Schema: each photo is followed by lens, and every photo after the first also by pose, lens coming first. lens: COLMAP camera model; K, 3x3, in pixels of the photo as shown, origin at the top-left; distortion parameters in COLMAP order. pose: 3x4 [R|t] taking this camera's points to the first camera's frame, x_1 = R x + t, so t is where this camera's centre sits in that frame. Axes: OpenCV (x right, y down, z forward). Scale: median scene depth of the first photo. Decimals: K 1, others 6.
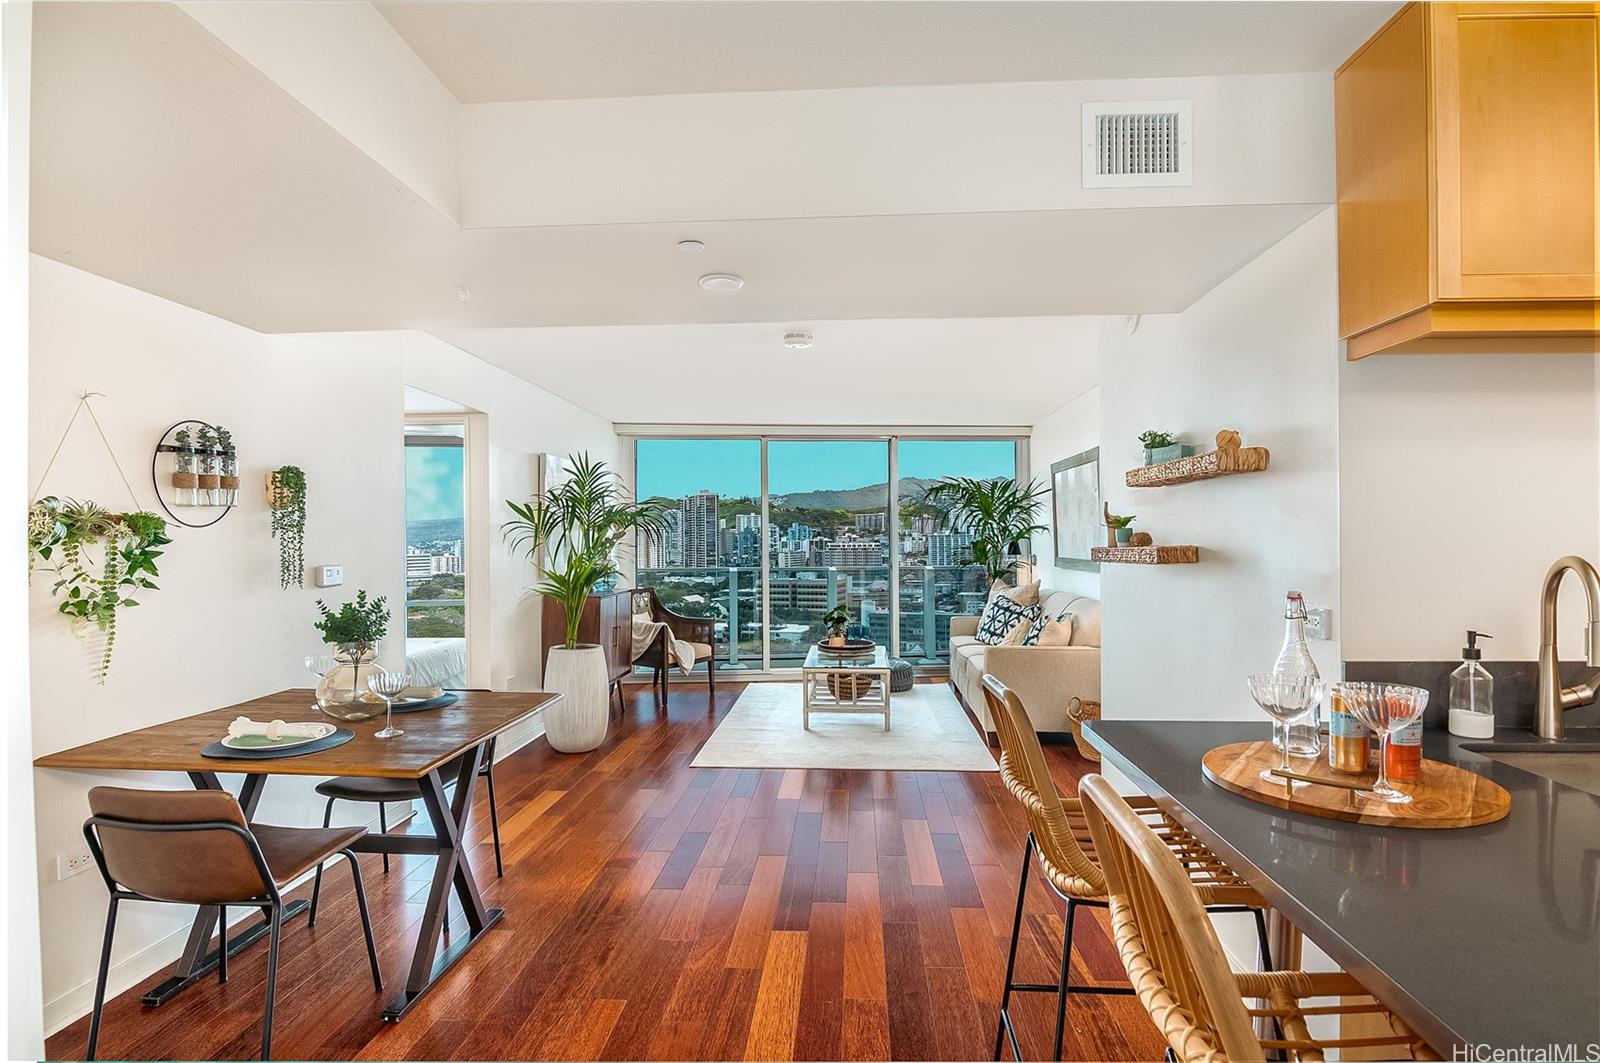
lens RADIAL K [[794.4, 0, 800.0], [0, 794.4, 531.5], [0, 0, 1]] dist [0.000878, -0.000215]
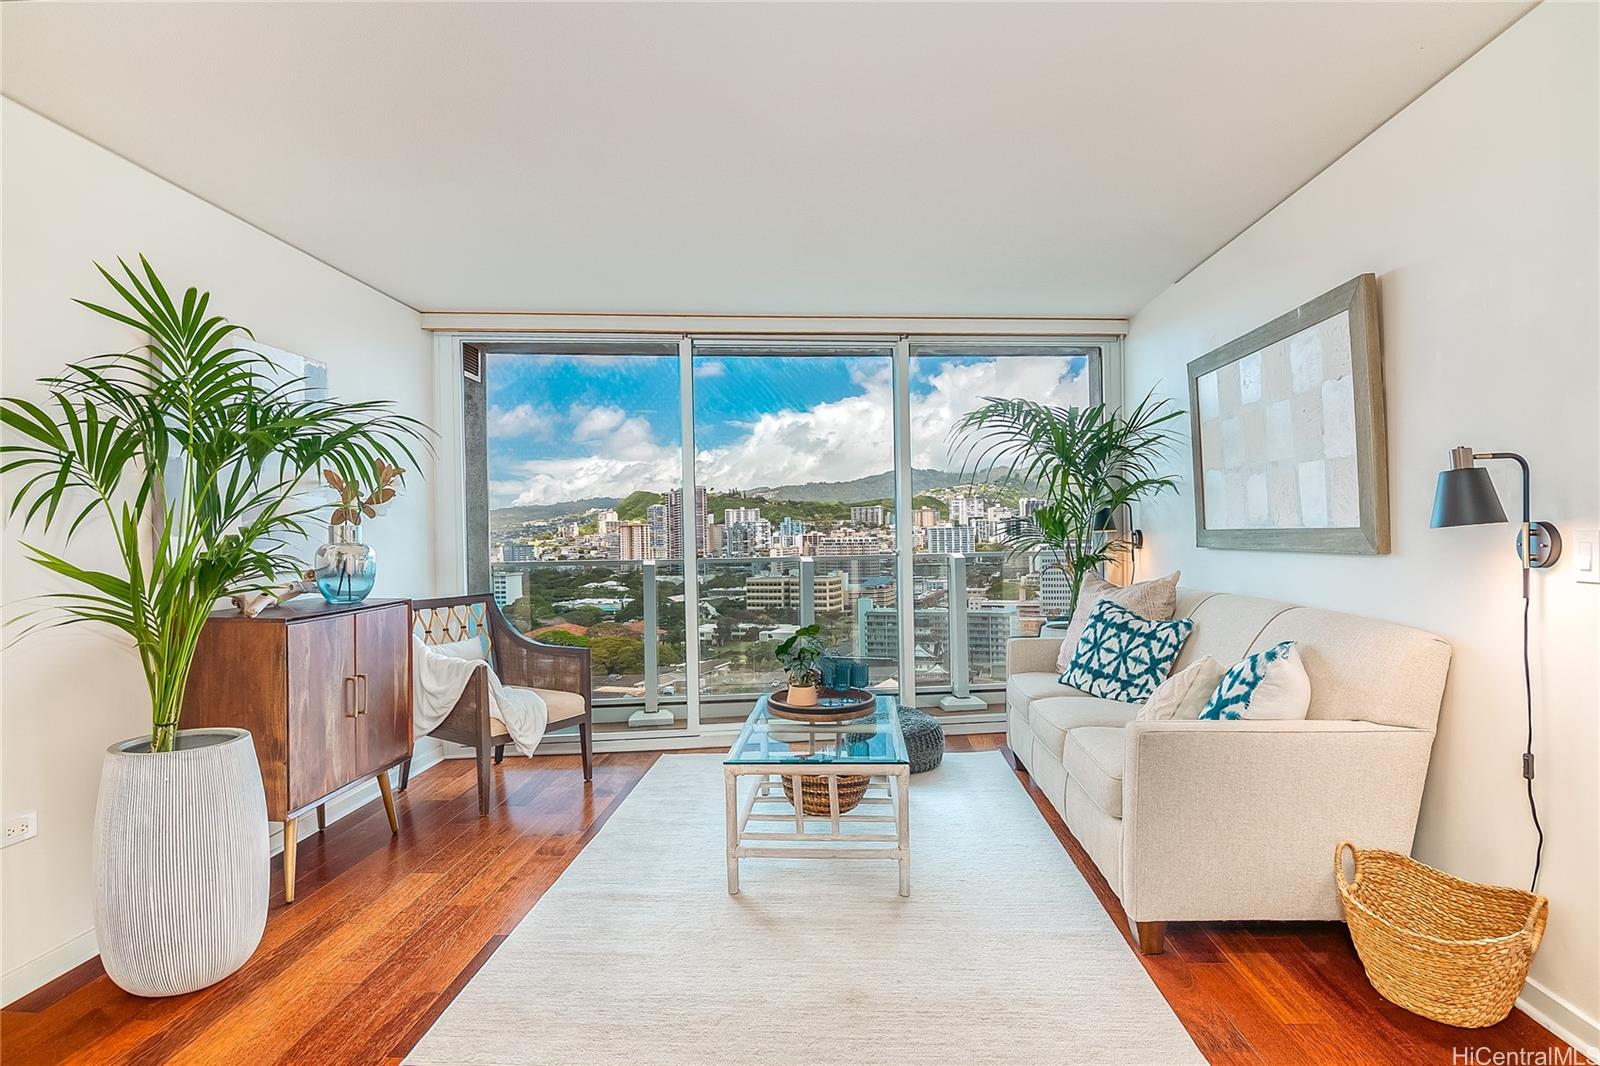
lens RADIAL K [[794.4, 0, 800.0], [0, 794.4, 533.0], [0, 0, 1]] dist [0.000878, -0.000215]
pose [[0.999895, -0.013880, 0.004055, 0.041014], [0.013858, 0.999890, 0.005371, 0.027327], [-0.004130, -0.005315, 0.999977, 0.445171]]
